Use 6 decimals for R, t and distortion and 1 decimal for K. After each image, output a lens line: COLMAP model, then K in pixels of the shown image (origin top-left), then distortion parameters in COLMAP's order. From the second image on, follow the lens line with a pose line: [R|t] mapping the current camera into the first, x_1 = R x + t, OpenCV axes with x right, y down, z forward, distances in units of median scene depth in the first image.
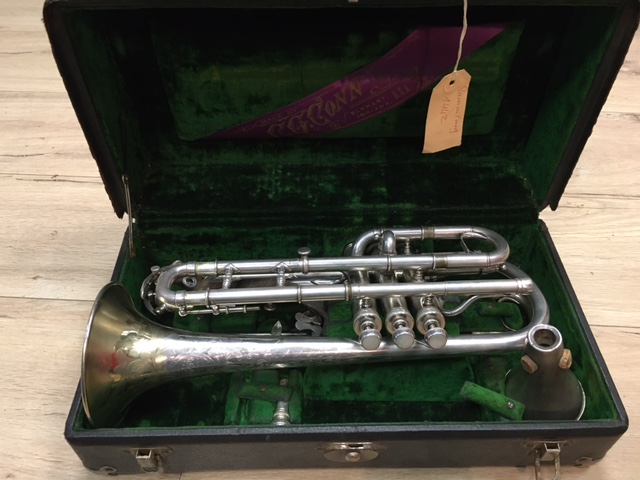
lens RADIAL K [[550.9, 0, 315.8], [0, 550.9, 242.5], [0, 0, 1]] dist [0.057384, -0.102181]
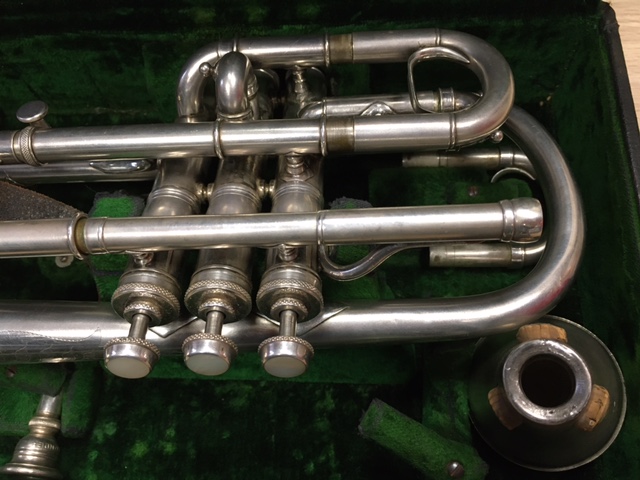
lens RADIAL K [[550.9, 0, 325.3], [0, 550.9, 233.5], [0, 0, 1]] dist [0.057384, -0.102181]
pose [[0.997293, 0.003267, -0.073454, 0.233839], [0.027064, 0.912567, 0.408031, -0.067038], [0.068364, -0.408914, 0.910008, 0.551428]]
